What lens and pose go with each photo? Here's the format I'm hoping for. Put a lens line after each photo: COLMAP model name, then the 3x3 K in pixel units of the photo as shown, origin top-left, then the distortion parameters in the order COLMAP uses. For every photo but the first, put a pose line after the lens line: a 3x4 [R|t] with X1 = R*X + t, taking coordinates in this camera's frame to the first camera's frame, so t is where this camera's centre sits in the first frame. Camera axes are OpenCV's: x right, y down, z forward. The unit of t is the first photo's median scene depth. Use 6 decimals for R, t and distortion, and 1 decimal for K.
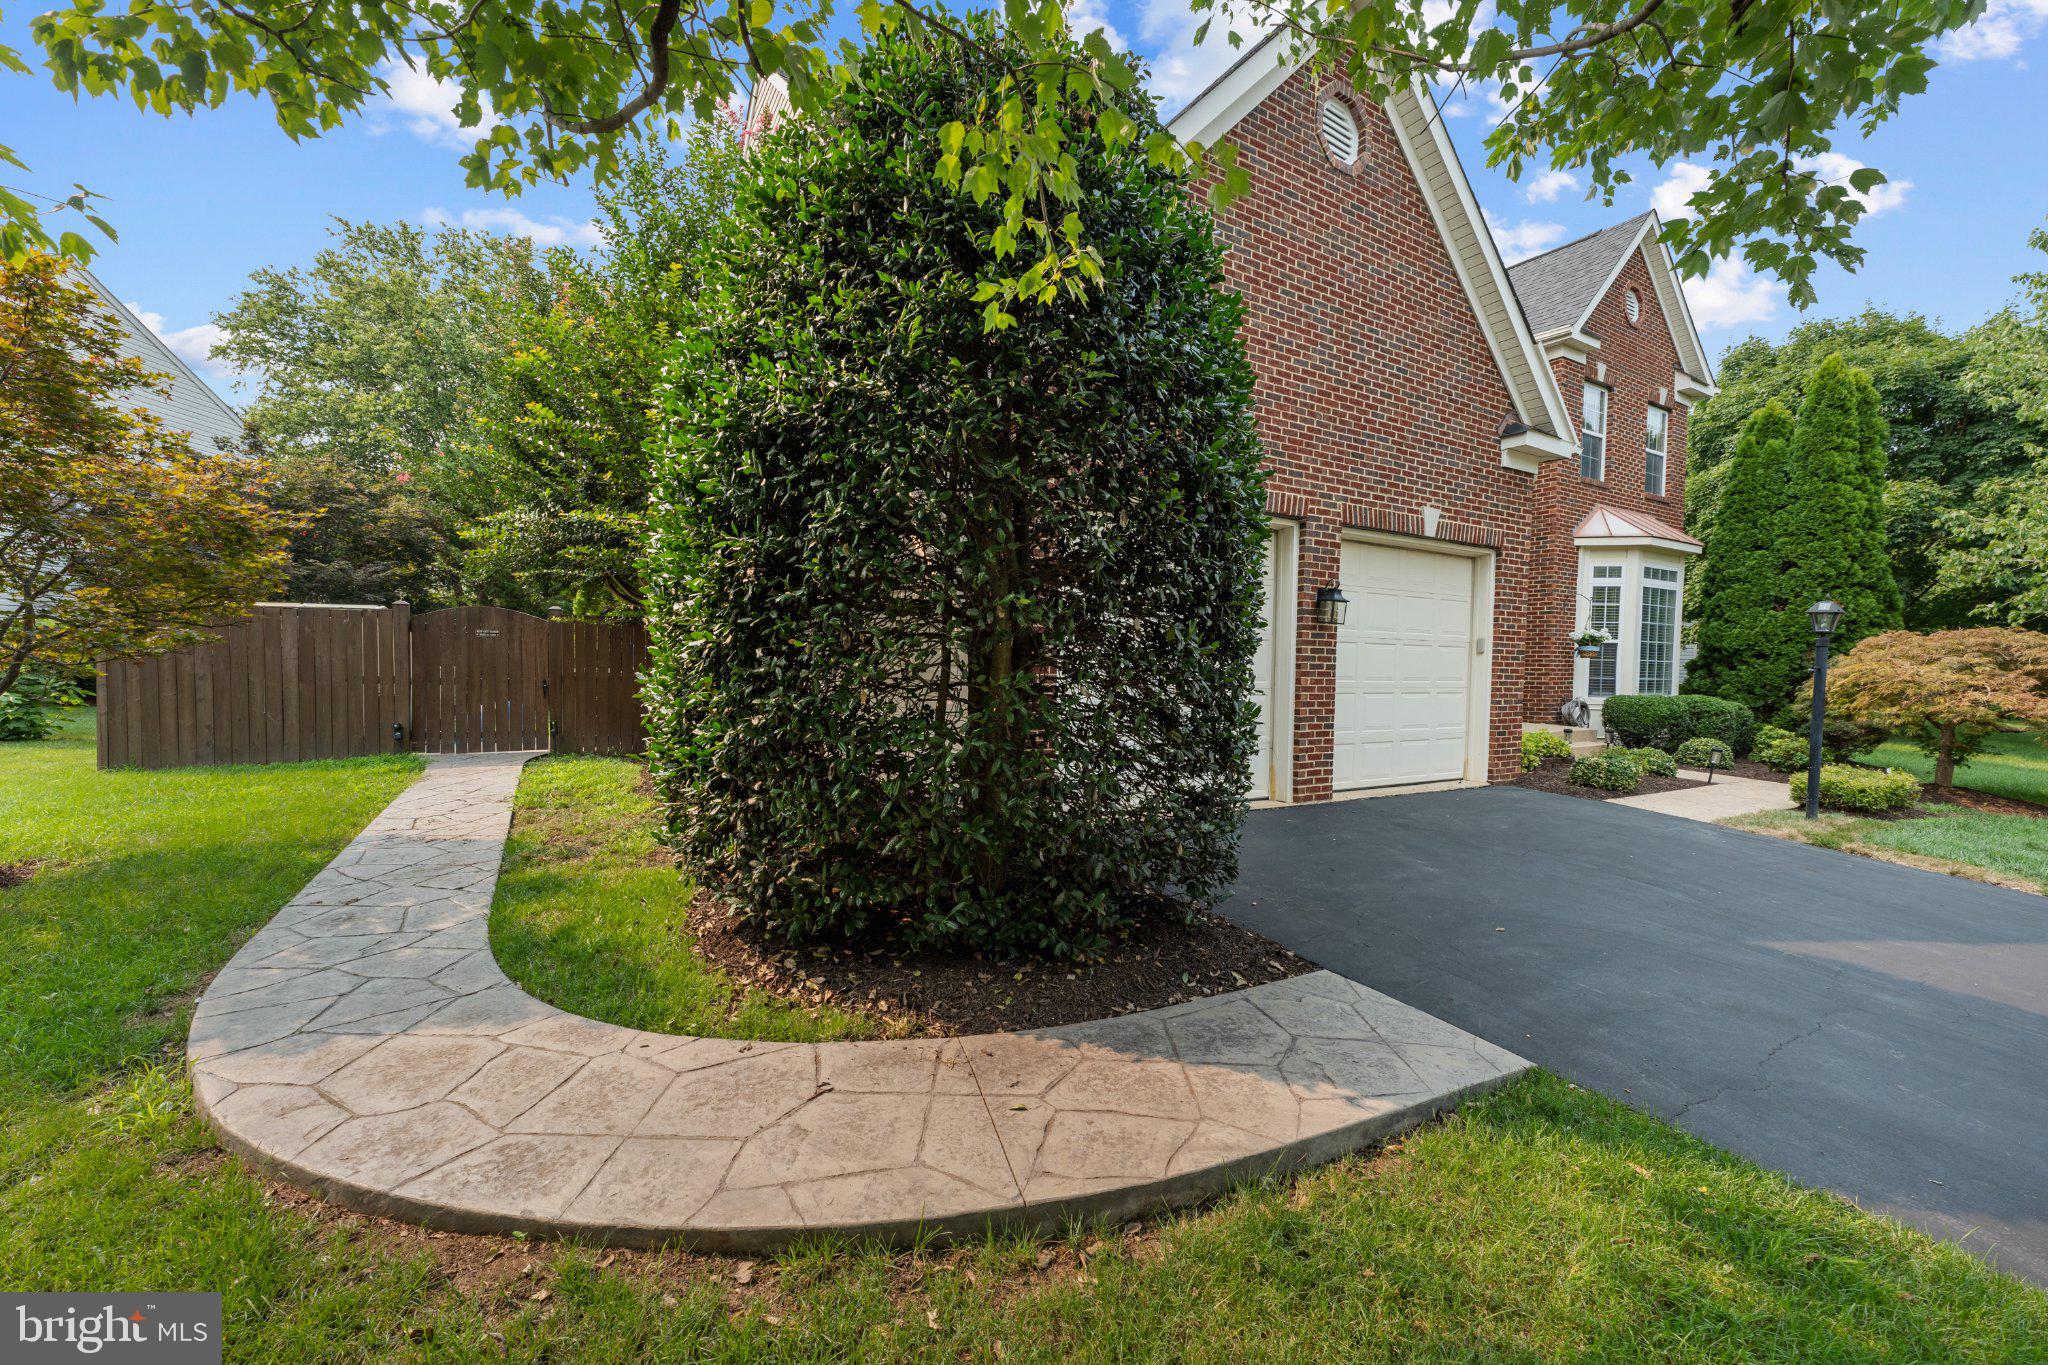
lens RADIAL K [[812.9, 0, 1024.0], [0, 812.9, 682.5], [0, 0, 1]] dist [-0.000677, 0.000033]
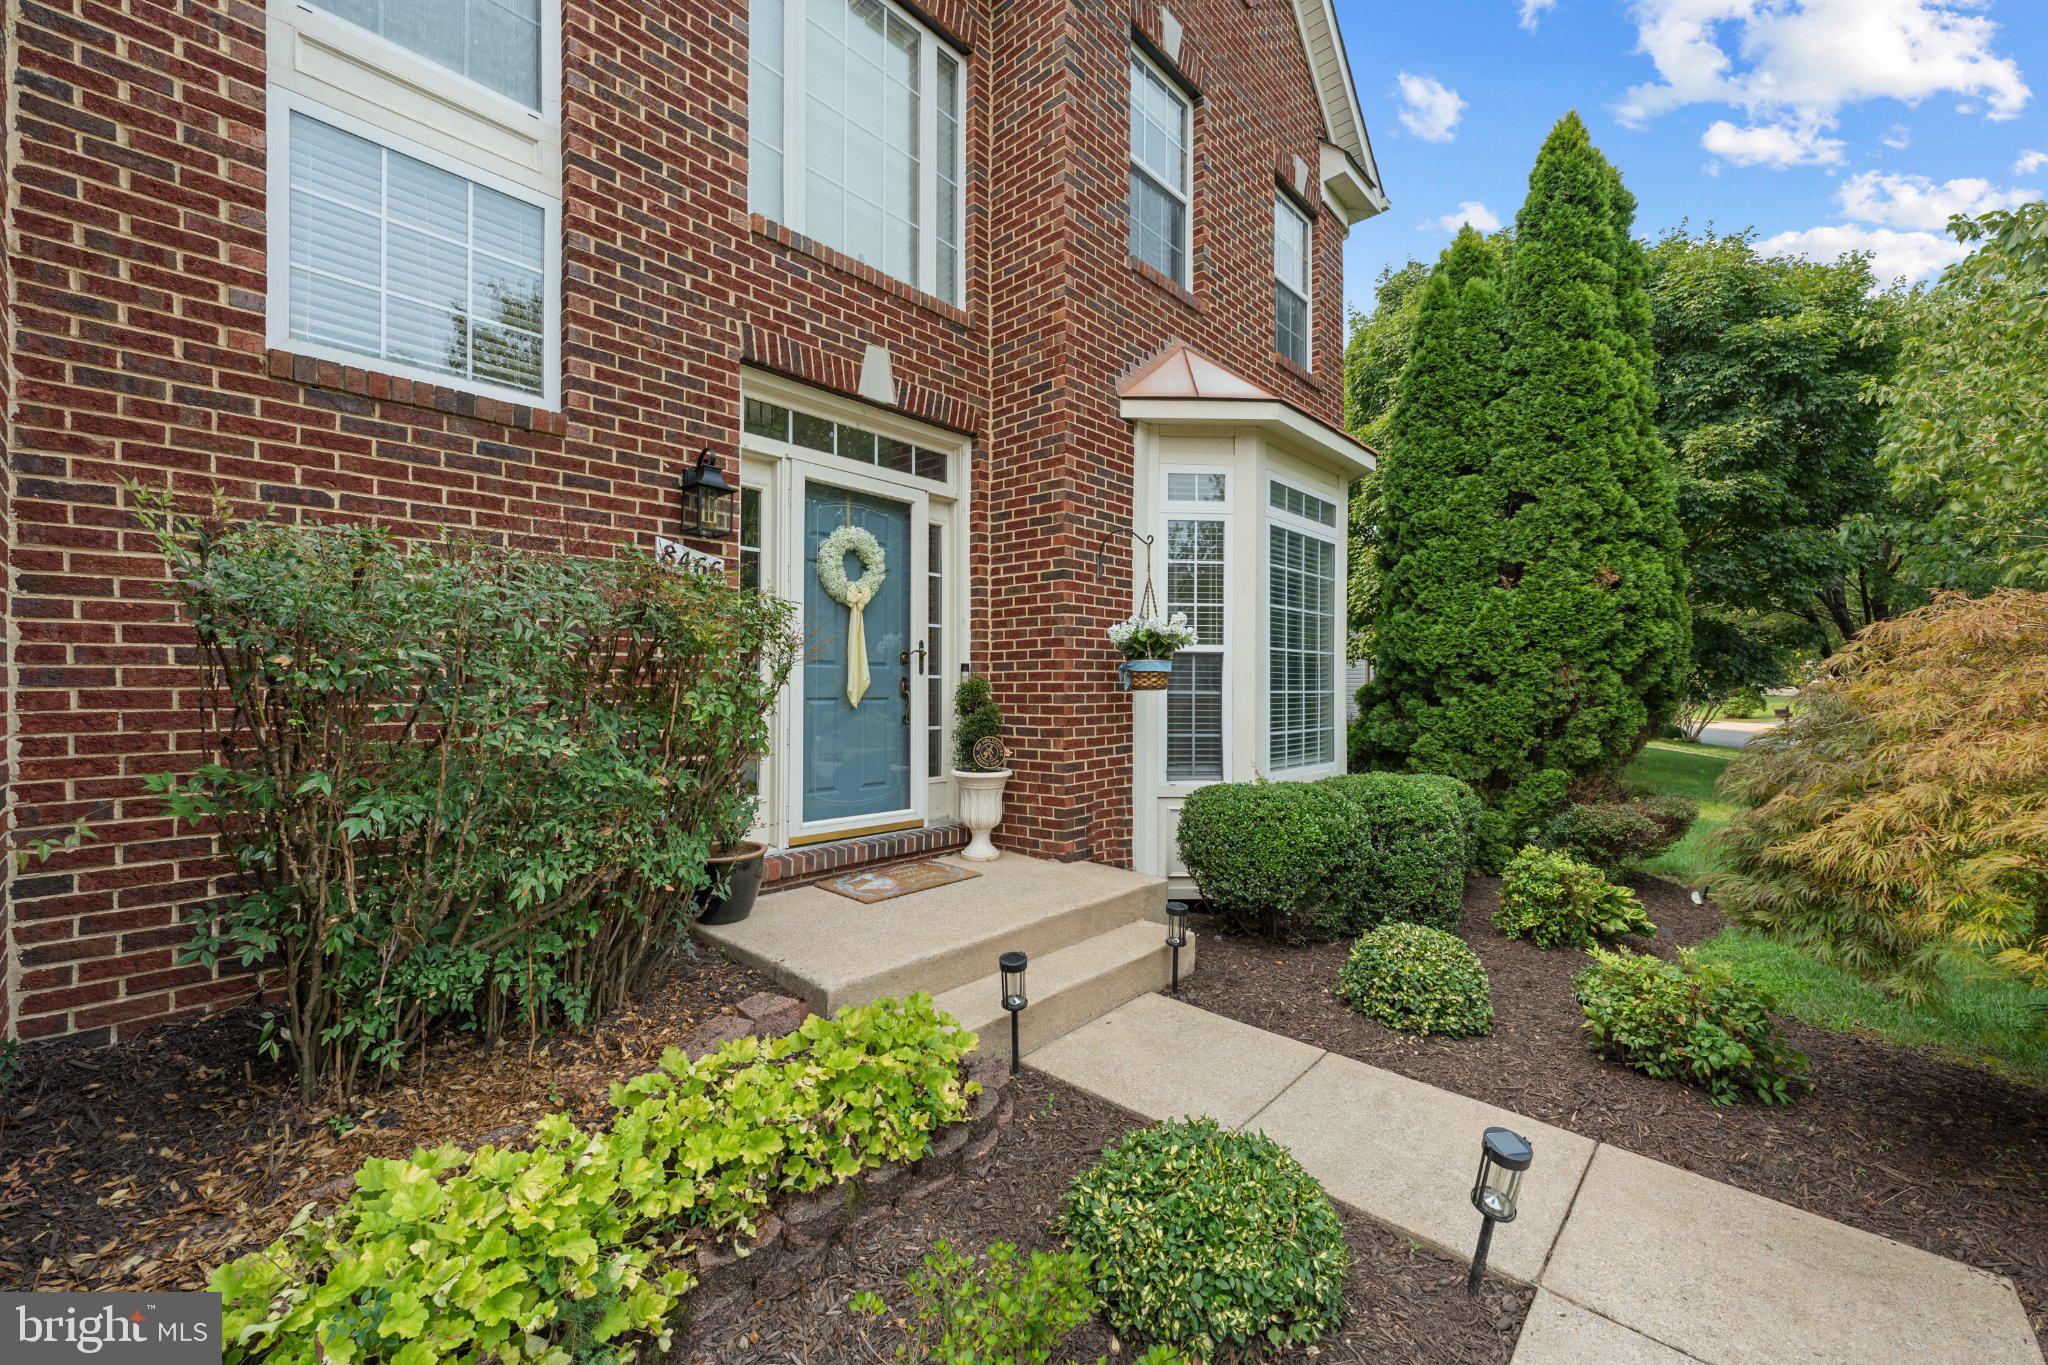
lens RADIAL K [[812.9, 0, 1024.0], [0, 812.9, 682.5], [0, 0, 1]] dist [-0.000677, 0.000033]
pose [[0.955667, -0.015351, 0.294051, 0.497424], [0.024190, 0.999358, -0.026444, -0.023837], [-0.293456, 0.032385, 0.955424, 0.613222]]
